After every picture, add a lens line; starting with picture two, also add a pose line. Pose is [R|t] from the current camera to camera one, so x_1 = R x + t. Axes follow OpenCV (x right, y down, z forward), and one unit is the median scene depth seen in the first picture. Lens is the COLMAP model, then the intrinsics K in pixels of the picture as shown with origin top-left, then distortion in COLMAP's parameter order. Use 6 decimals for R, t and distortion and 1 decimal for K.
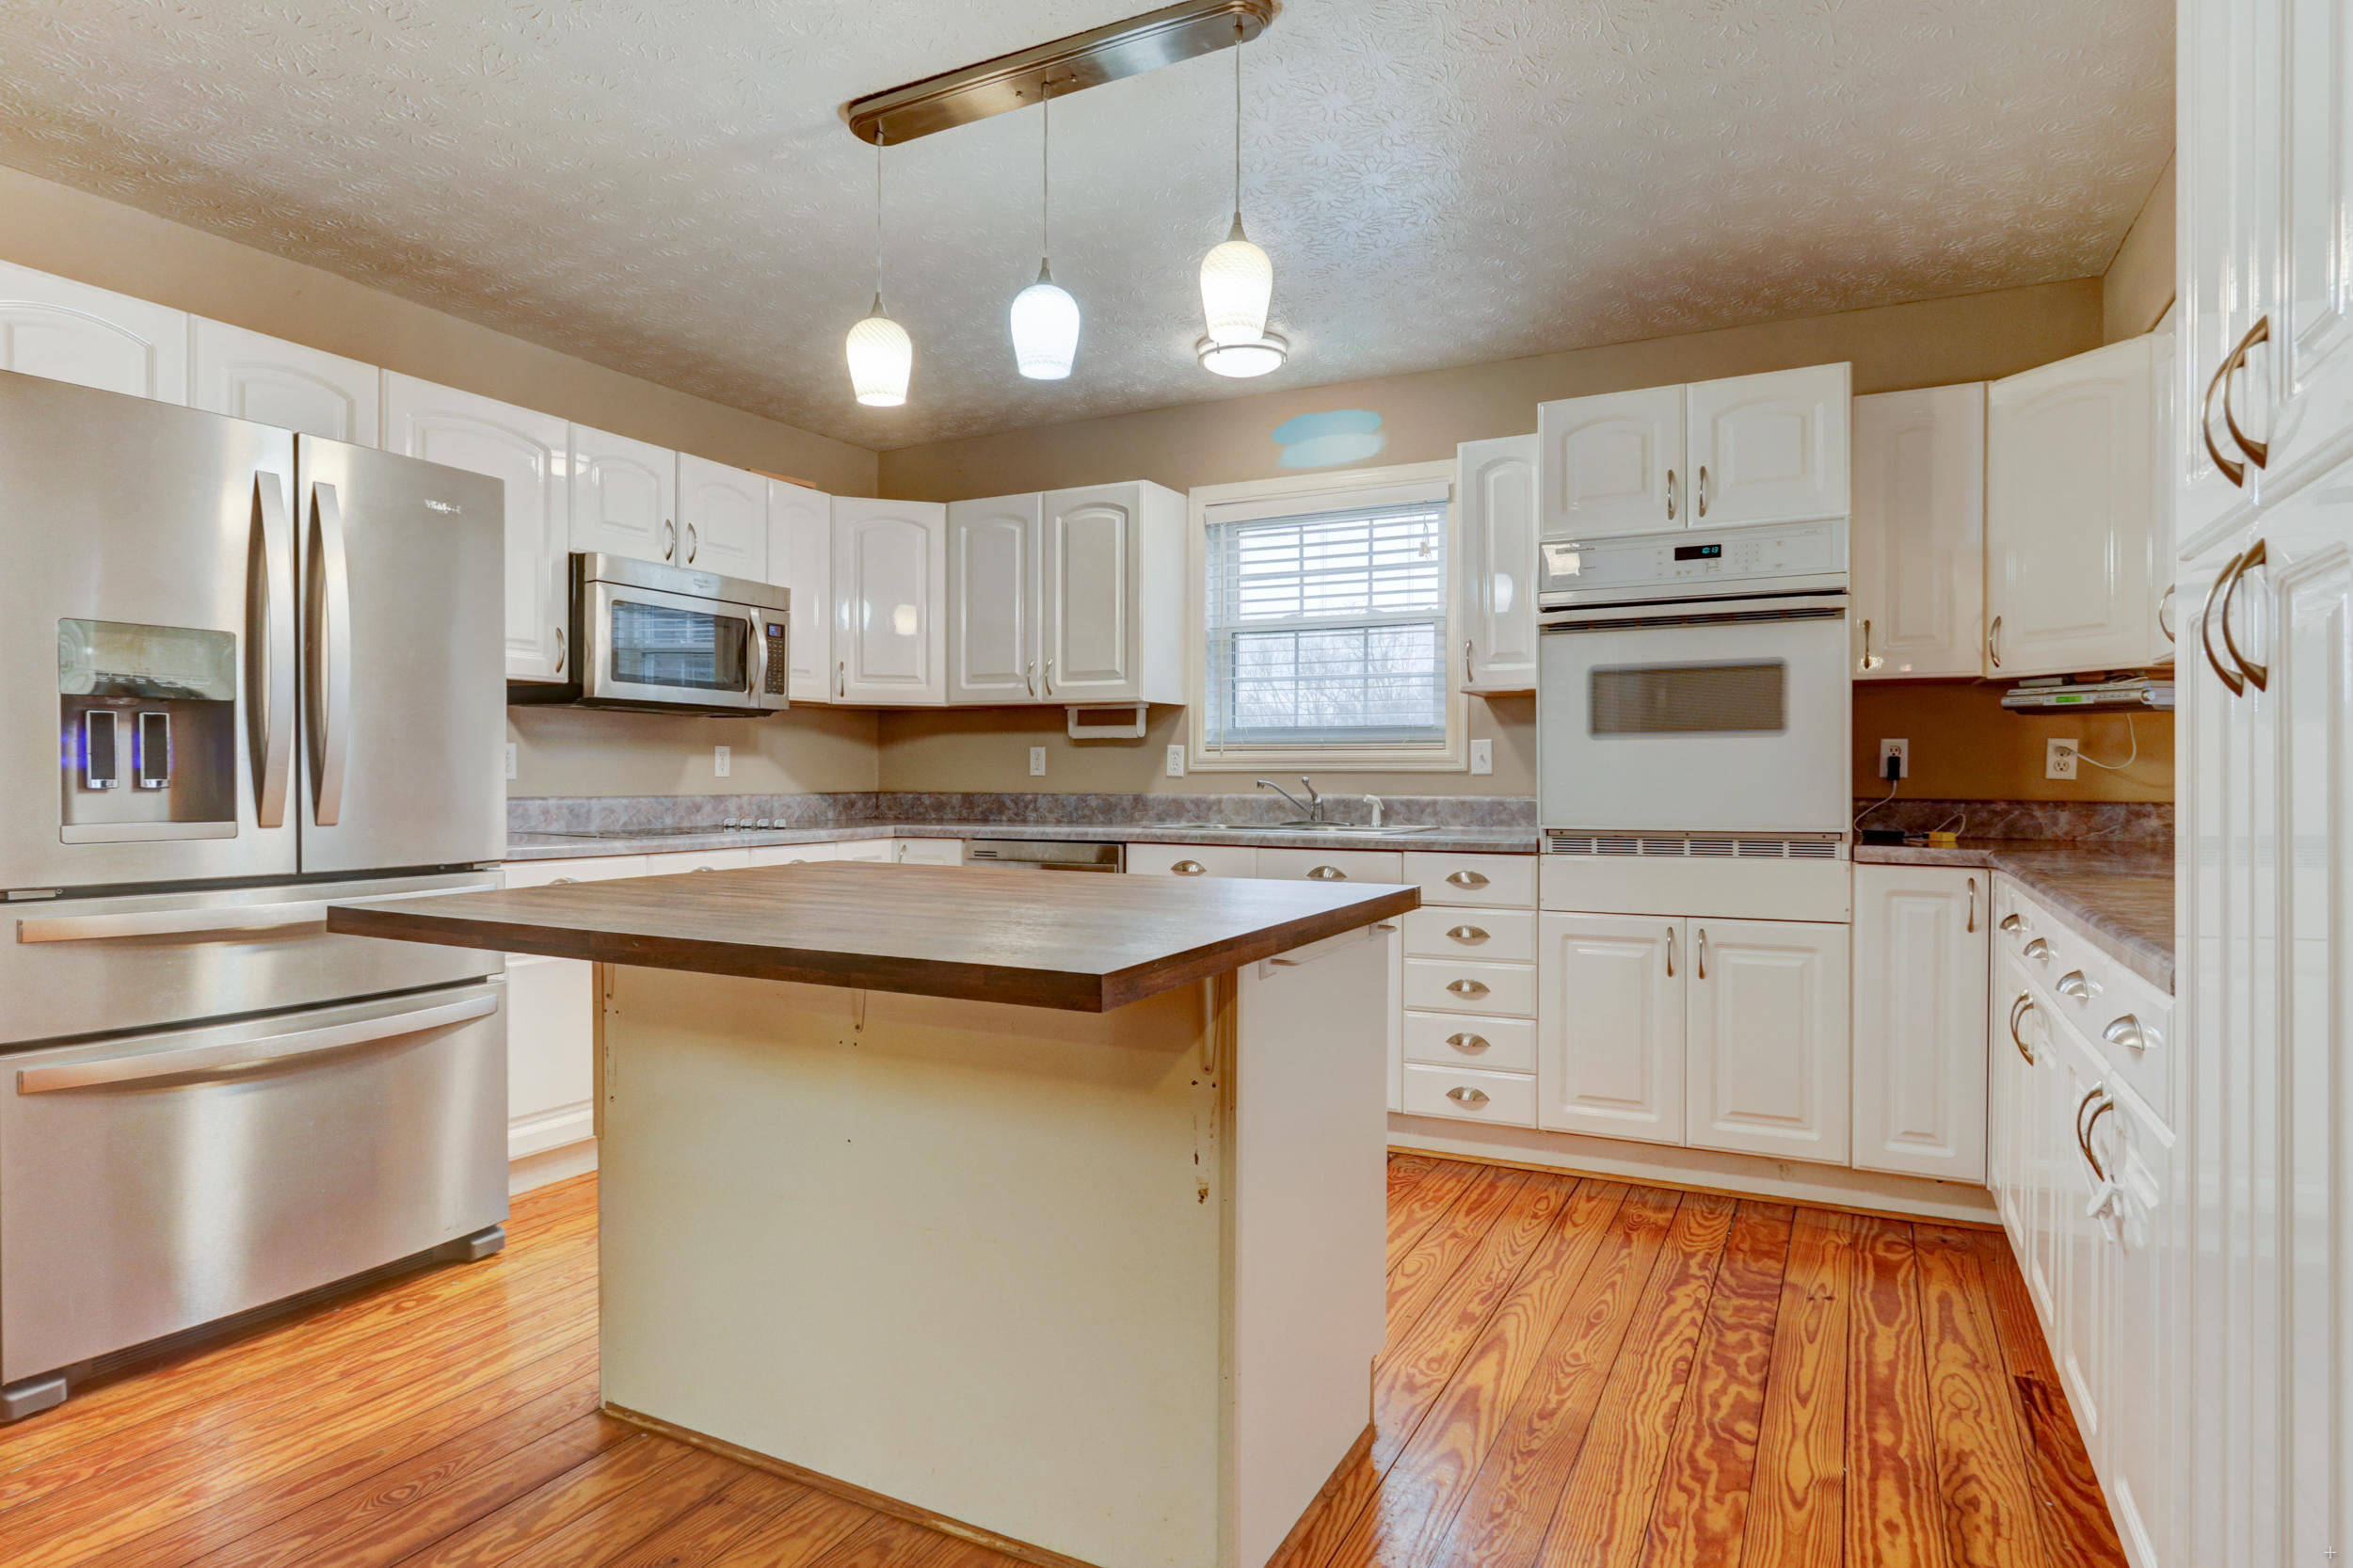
lens RADIAL K [[1282.9, 0, 1176.5], [0, 1282.9, 784.0], [0, 0, 1]] dist [-0.001466, -0.000078]
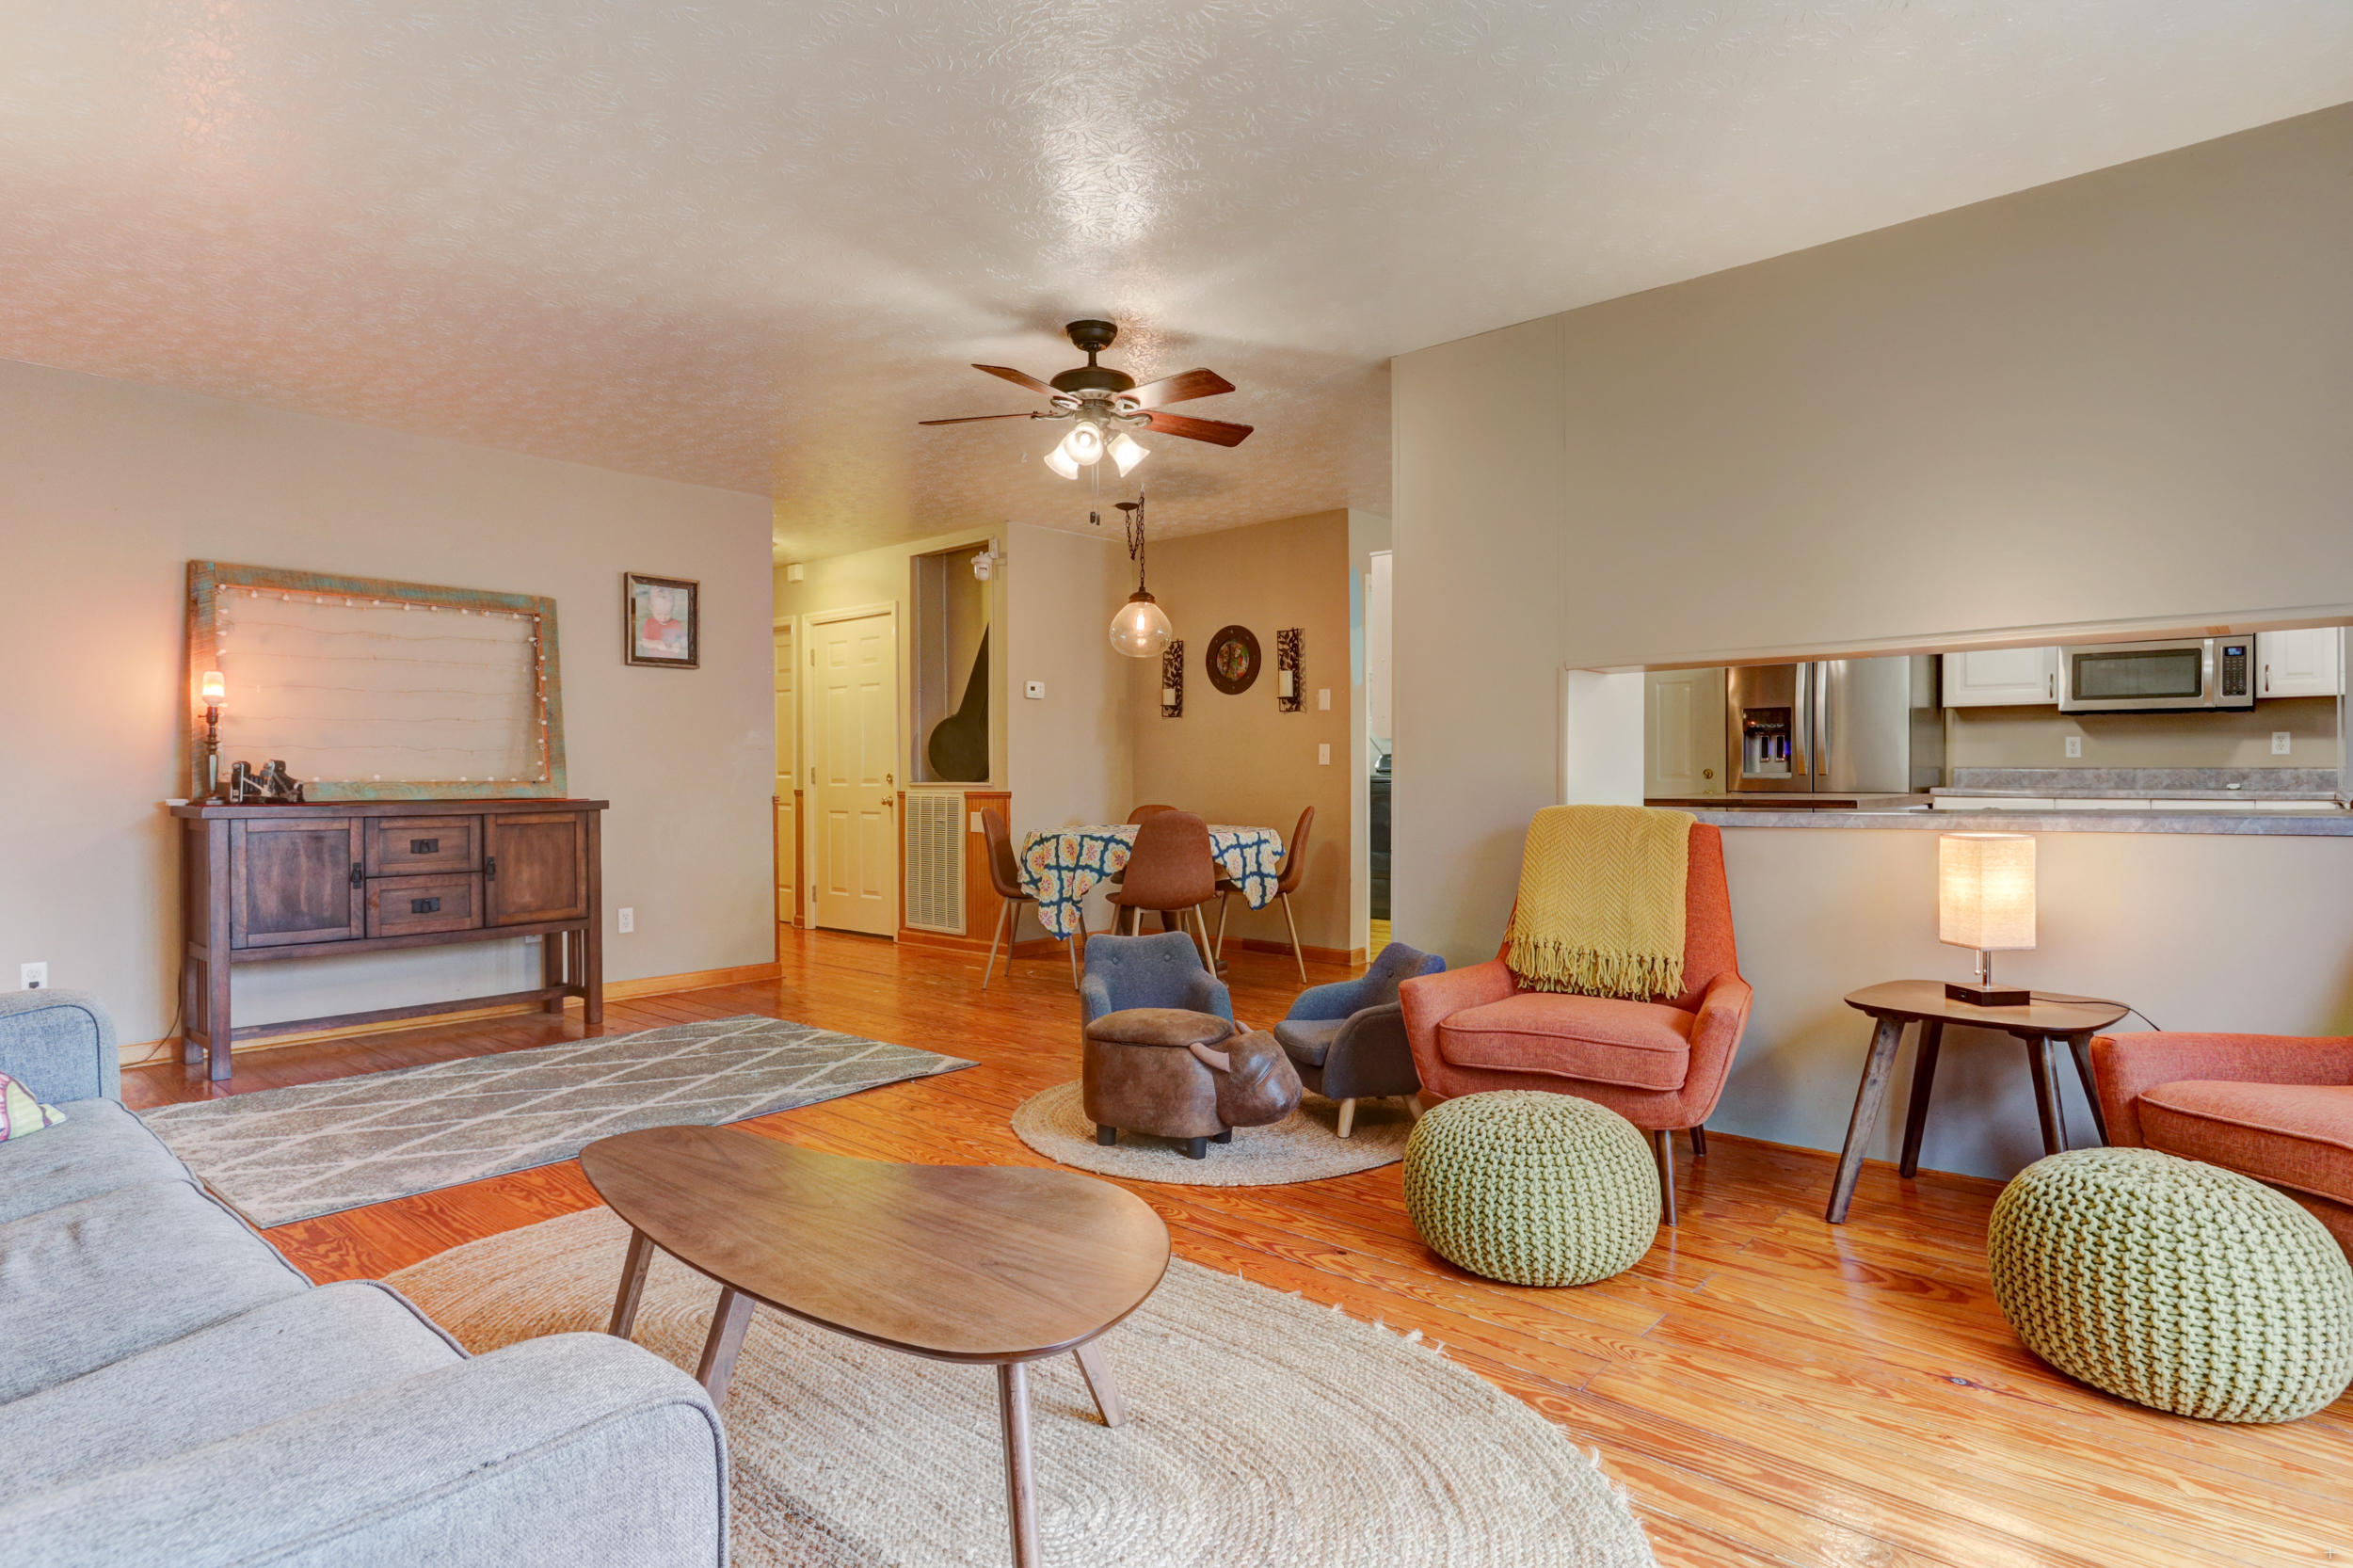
lens RADIAL K [[1240.7, 0, 1176.5], [0, 1240.7, 784.0], [0, 0, 1]] dist [0.002426, 0.000575]
pose [[-0.255138, 0.011619, -0.966835, 1.531495], [-0.003291, 0.999912, 0.012885, 0.016016], [0.966899, 0.006469, -0.255077, 0.250748]]
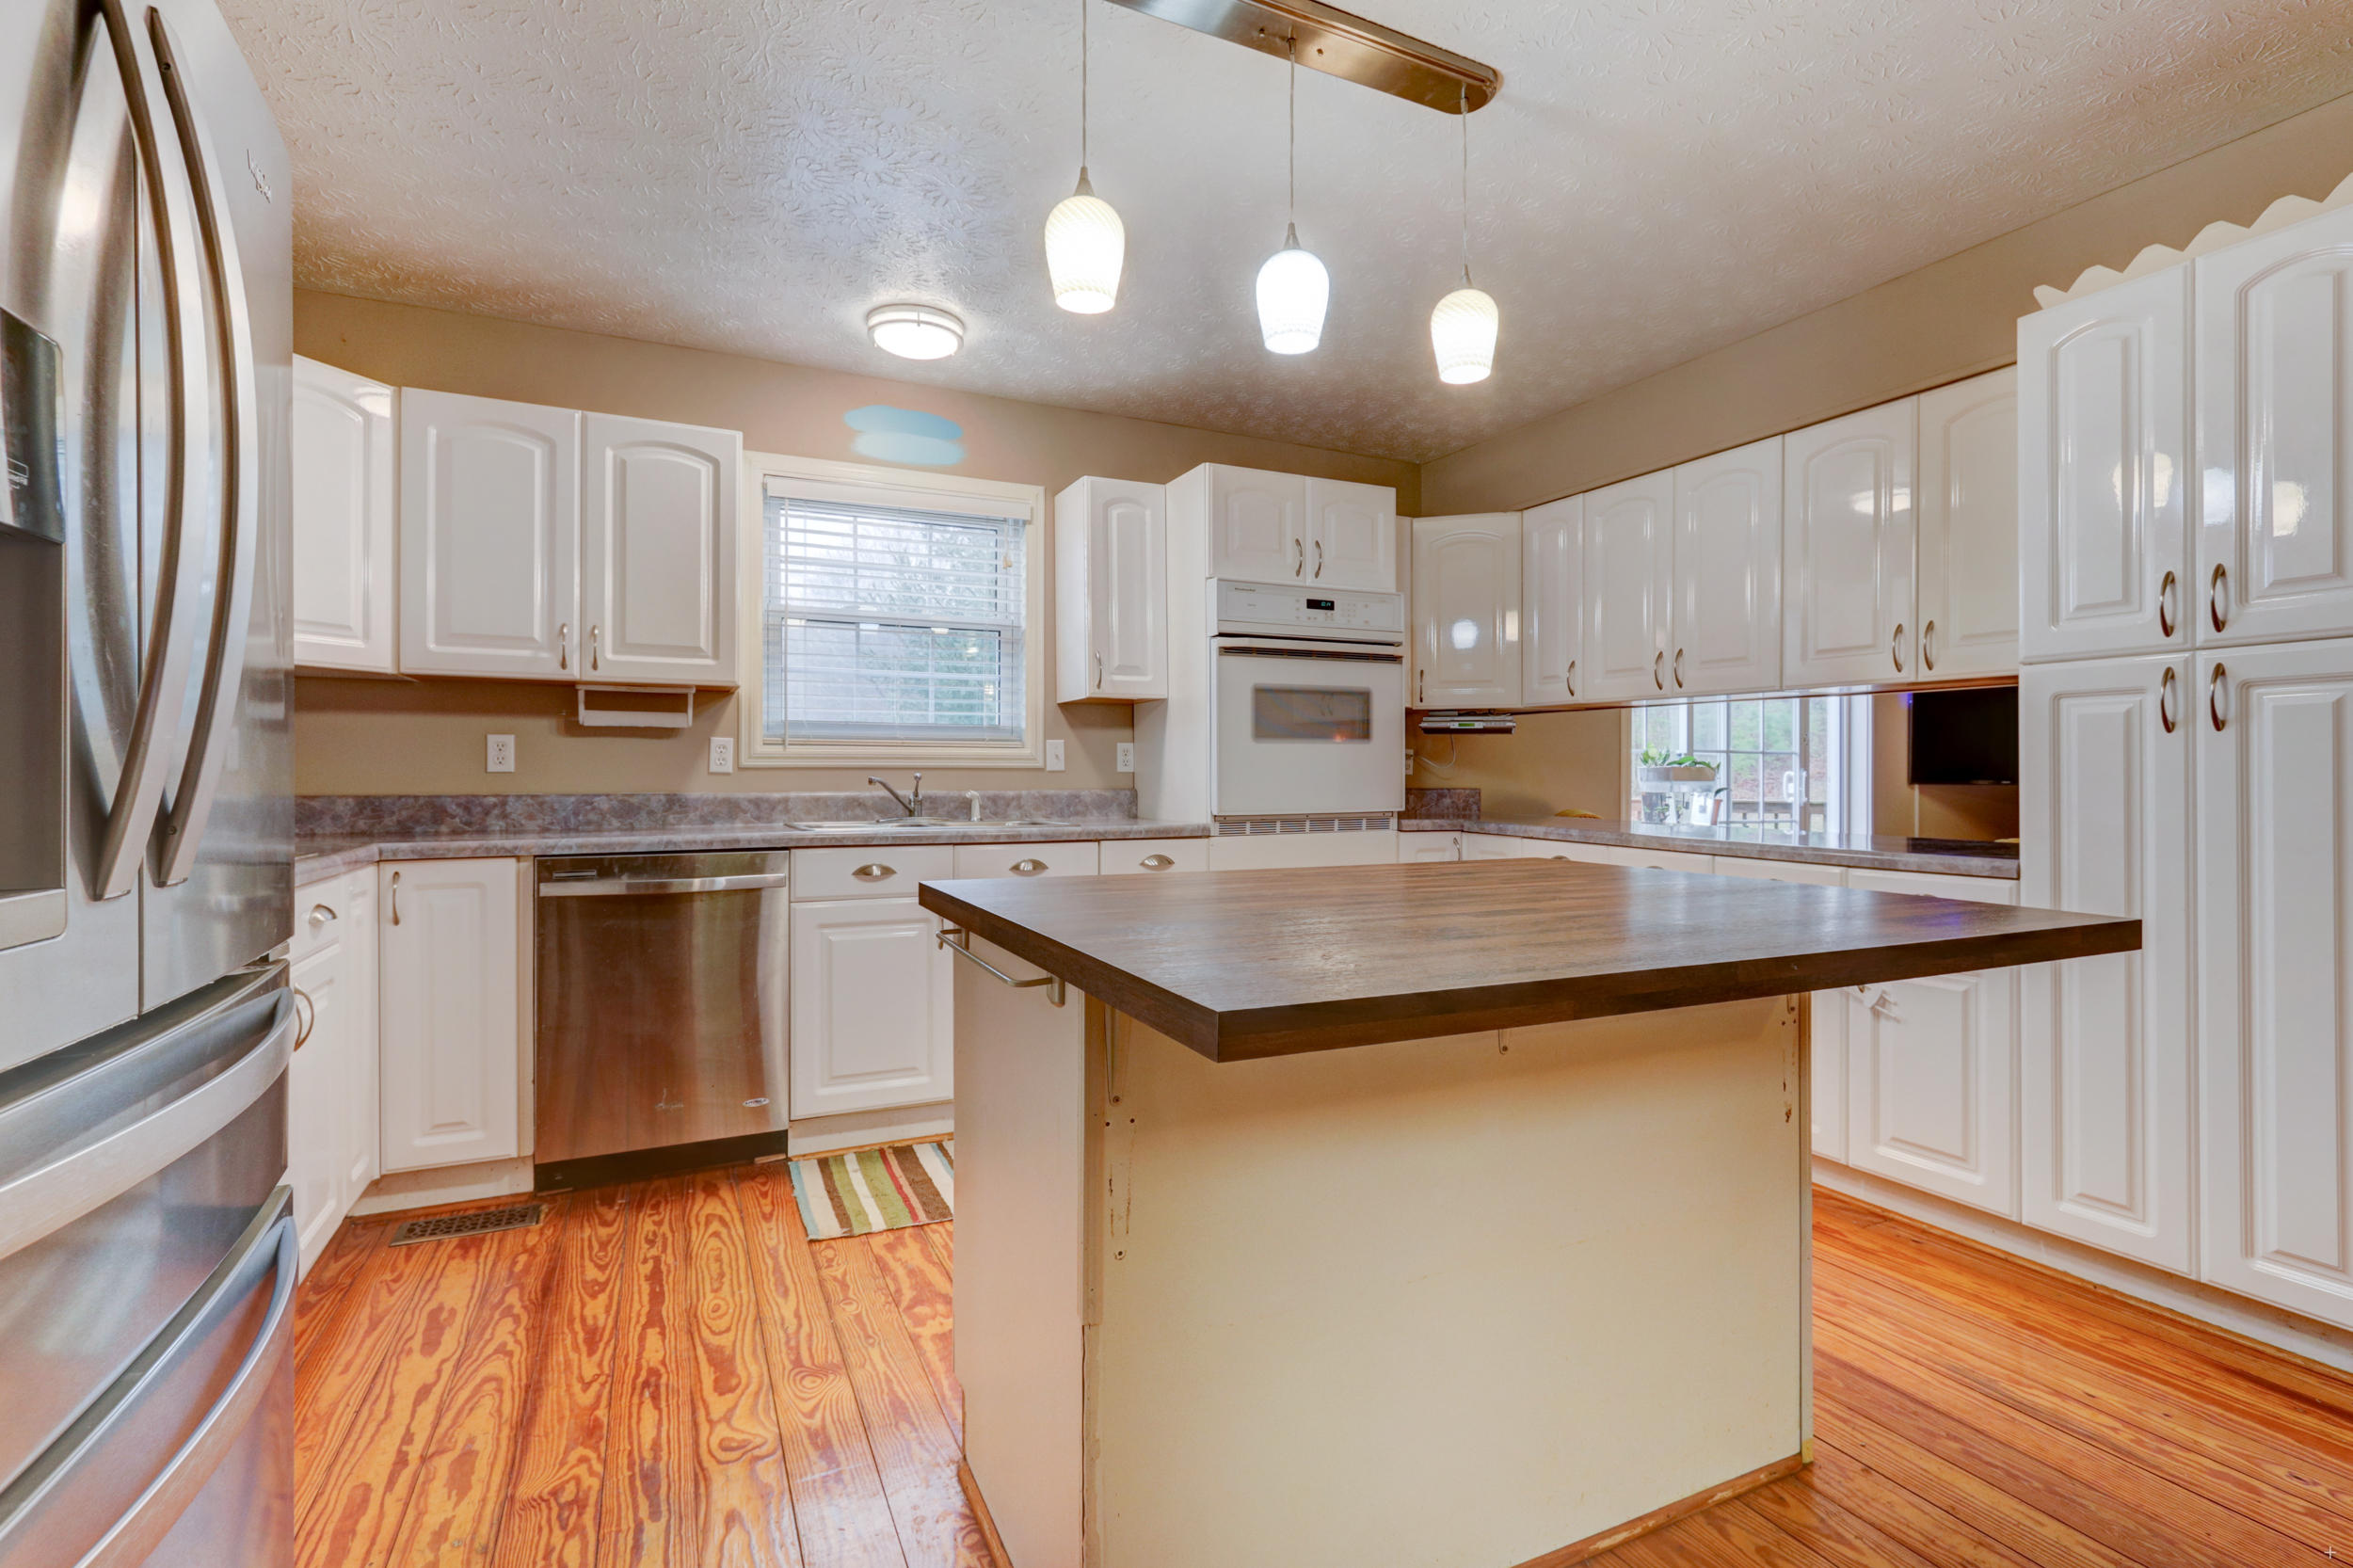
lens RADIAL K [[1097.6, 0, 1184.9], [0, 1097.6, 766.4], [0, 0, 1]] dist [-0.000791, 0.000497]
pose [[0.602940, 0.006127, 0.797763, -0.533925], [0.005864, 0.999909, -0.012112, 0.000844], [-0.797765, 0.011981, 0.602850, 0.385149]]
